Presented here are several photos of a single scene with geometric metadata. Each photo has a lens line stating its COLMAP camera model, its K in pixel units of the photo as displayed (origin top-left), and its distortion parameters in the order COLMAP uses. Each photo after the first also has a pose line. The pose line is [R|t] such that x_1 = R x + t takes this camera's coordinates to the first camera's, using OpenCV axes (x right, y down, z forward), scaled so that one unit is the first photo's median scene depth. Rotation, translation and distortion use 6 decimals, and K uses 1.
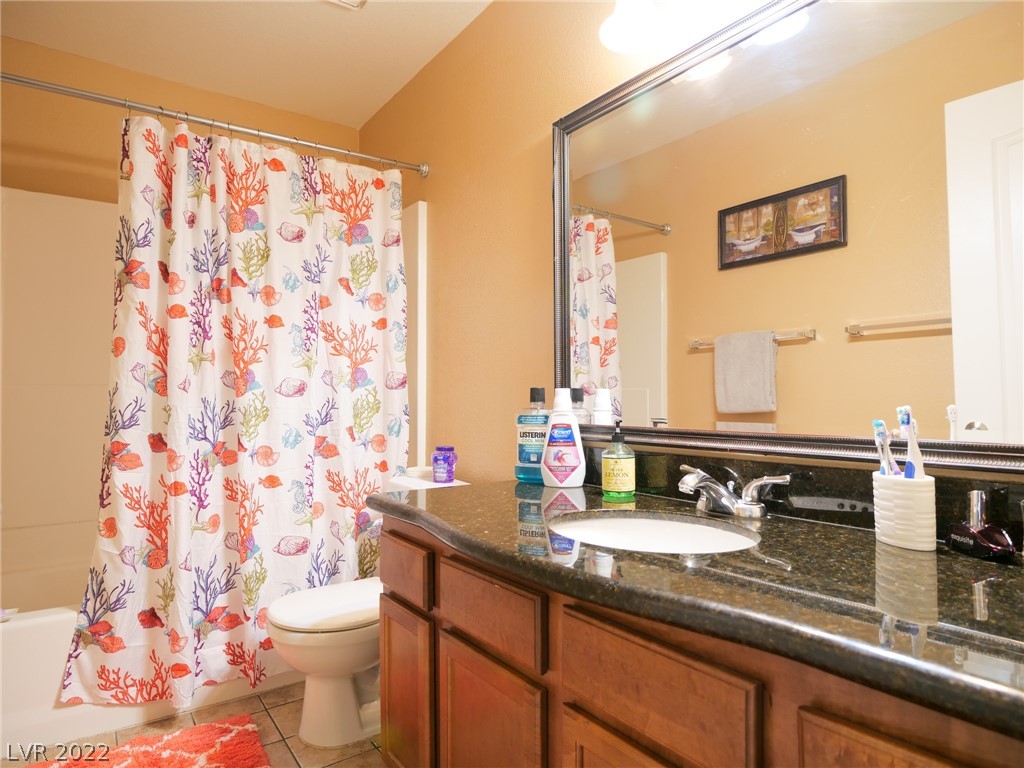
lens RADIAL K [[628.4, 0, 508.2], [0, 628.4, 361.9], [0, 0, 1]] dist [-0.019657, 0.000213]
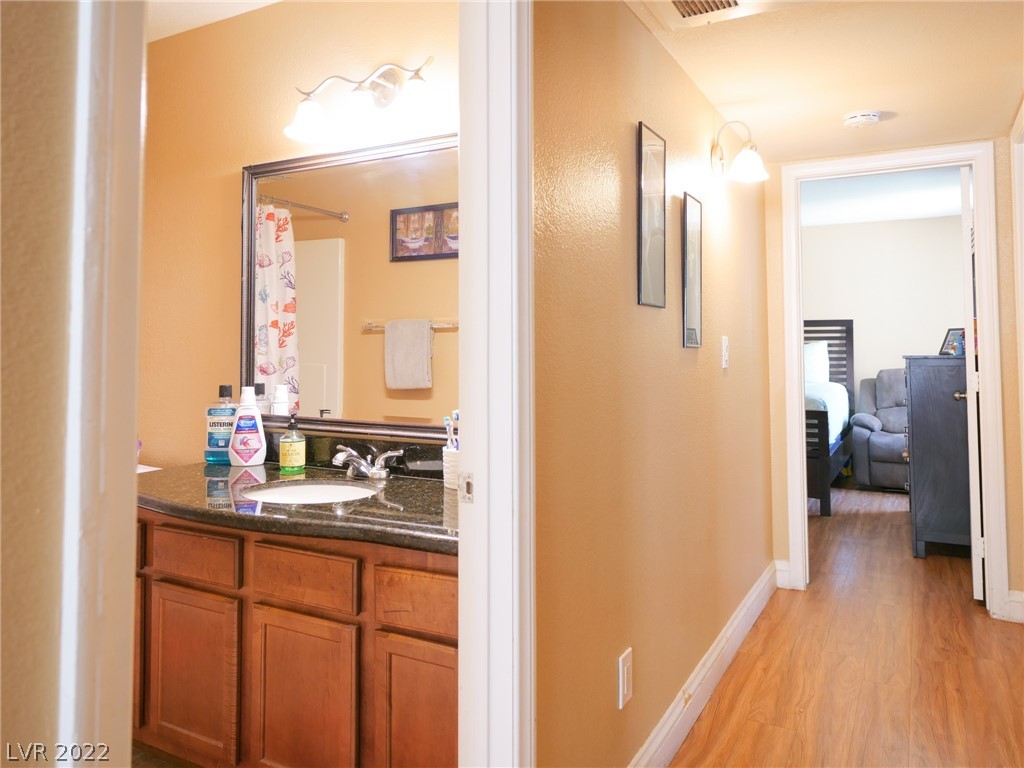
lens RADIAL K [[733.2, 0, 505.8], [0, 733.2, 339.6], [0, 0, 1]] dist [0.000828, -0.002103]
pose [[0.901773, 0.005928, 0.432170, -0.081647], [-0.024889, 0.998959, 0.038232, -0.120955], [-0.431493, -0.045233, 0.900981, -0.530727]]
